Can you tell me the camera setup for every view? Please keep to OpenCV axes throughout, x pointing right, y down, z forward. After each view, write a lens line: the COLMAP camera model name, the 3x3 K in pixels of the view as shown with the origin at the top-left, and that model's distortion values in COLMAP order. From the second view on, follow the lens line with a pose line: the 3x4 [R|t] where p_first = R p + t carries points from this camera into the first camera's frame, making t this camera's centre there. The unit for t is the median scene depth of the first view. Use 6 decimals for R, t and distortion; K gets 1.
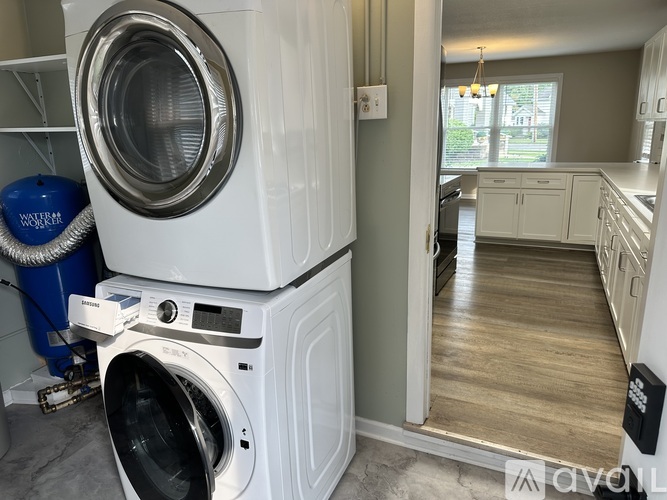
lens RADIAL K [[460.2, 0, 333.5], [0, 460.2, 250.0], [0, 0, 1]] dist [0.069181, -0.111781]
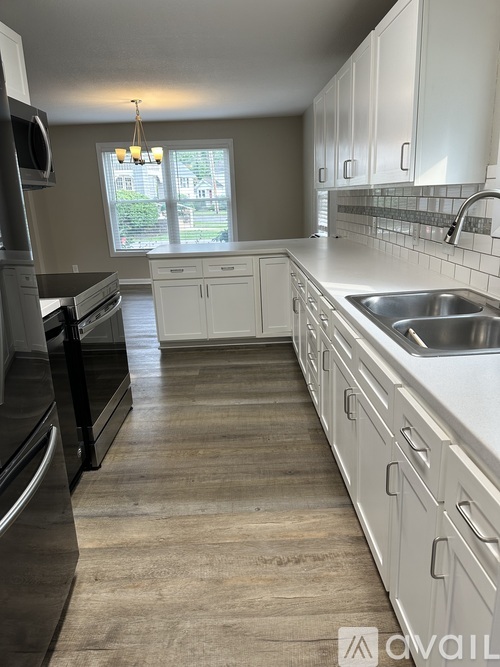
lens RADIAL K [[460.2, 0, 250.0], [0, 460.2, 333.5], [0, 0, 1]] dist [0.069181, -0.111781]
pose [[0.893285, -0.138278, 0.427693, 0.131445], [0.129303, 0.990337, 0.050124, -0.072374], [-0.430491, 0.010527, 0.902533, 0.268220]]
